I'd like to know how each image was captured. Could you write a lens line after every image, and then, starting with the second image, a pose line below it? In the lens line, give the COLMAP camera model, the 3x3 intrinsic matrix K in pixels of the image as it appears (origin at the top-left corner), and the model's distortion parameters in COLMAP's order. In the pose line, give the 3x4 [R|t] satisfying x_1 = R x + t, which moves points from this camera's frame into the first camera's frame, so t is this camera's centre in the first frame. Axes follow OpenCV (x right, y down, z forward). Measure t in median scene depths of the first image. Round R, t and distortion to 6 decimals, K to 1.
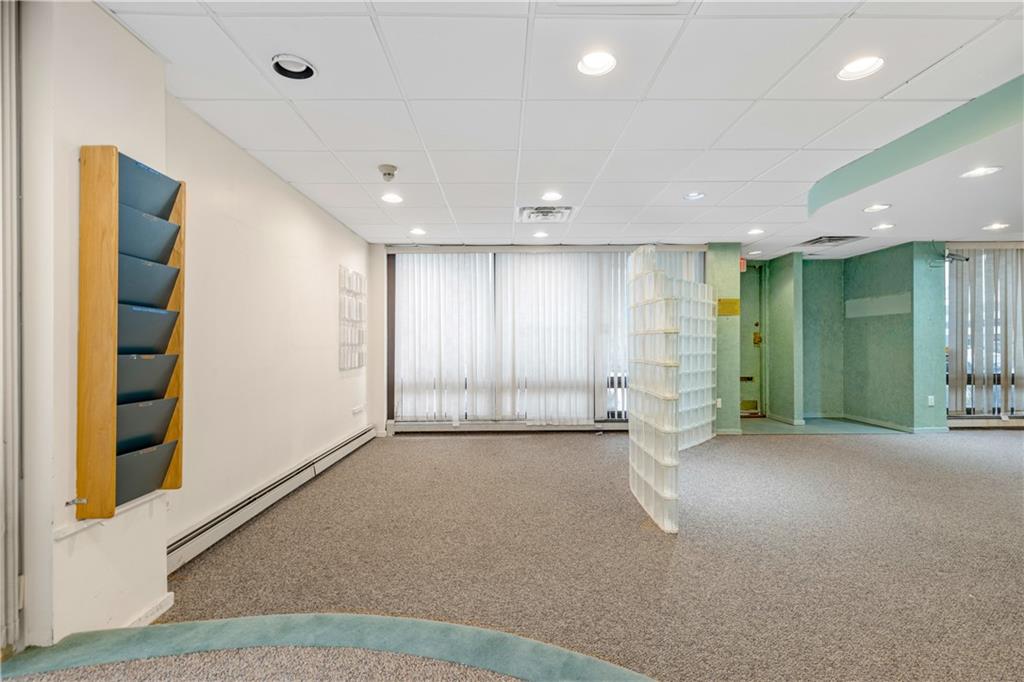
lens RADIAL K [[459.0, 0, 508.4], [0, 459.0, 345.3], [0, 0, 1]] dist [0.005627, -0.000260]
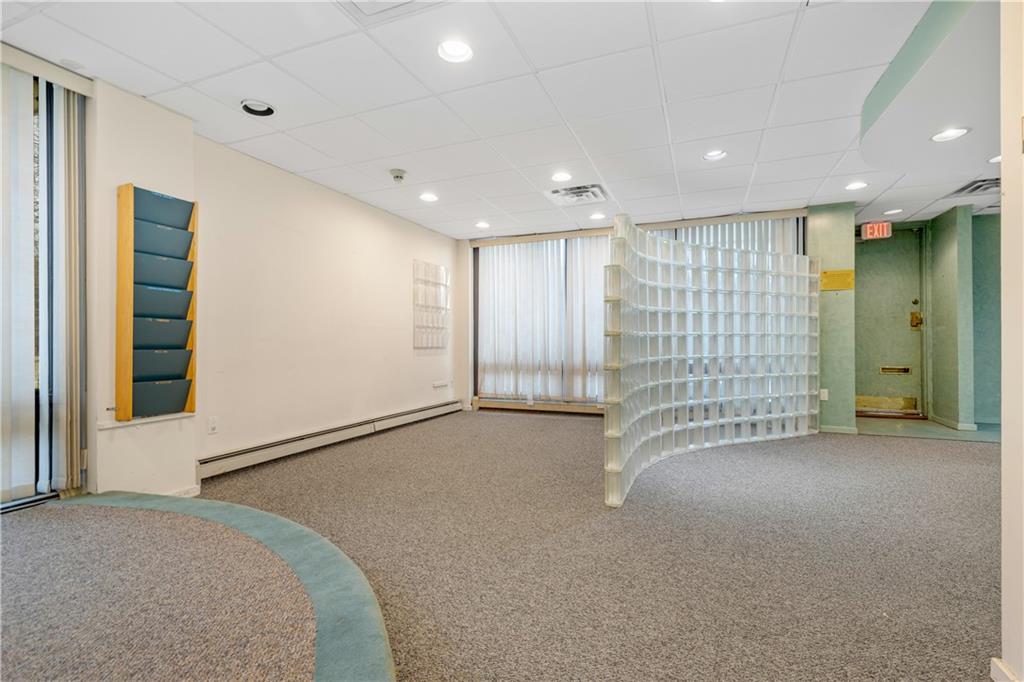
lens RADIAL K [[450.5, 0, 512.0], [0, 450.5, 341.0], [0, 0, 1]] dist [0.005202, 0.000127]
pose [[0.926983, 0.000784, -0.375104, 0.238371], [-0.000044, 0.999998, 0.001981, 0.025746], [0.375104, -0.001820, 0.926981, 0.016781]]
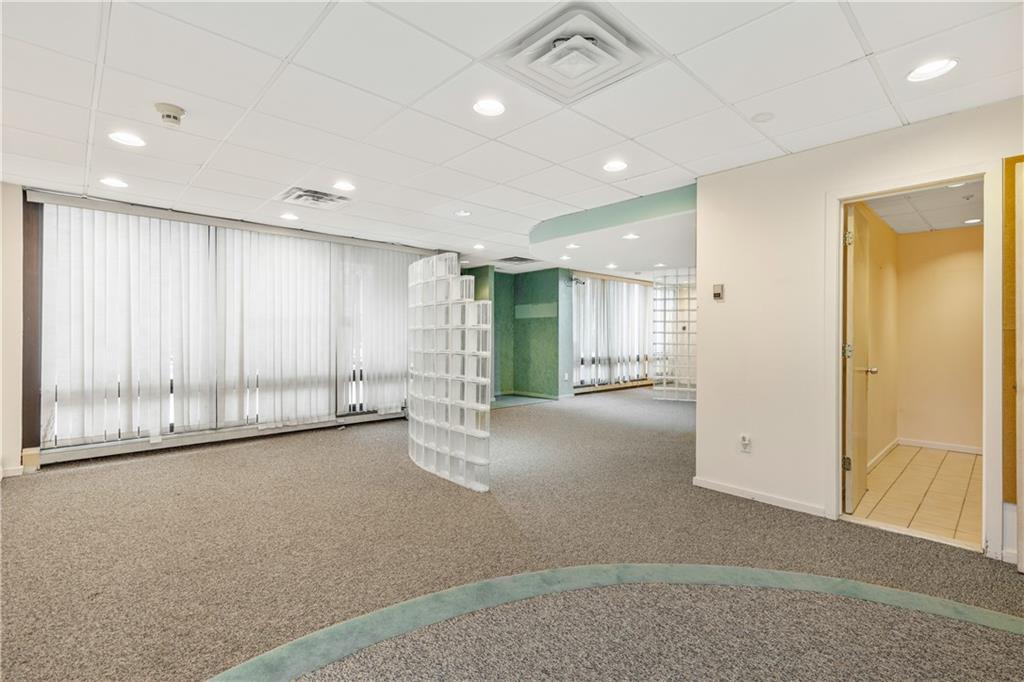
lens RADIAL K [[461.0, 0, 521.0], [0, 461.0, 338.6], [0, 0, 1]] dist [0.002968, -0.000294]
pose [[0.735948, 0.003129, 0.677031, -0.188782], [-0.002919, 0.999995, -0.001449, 0.000512], [-0.677032, -0.000910, 0.735953, 0.014377]]
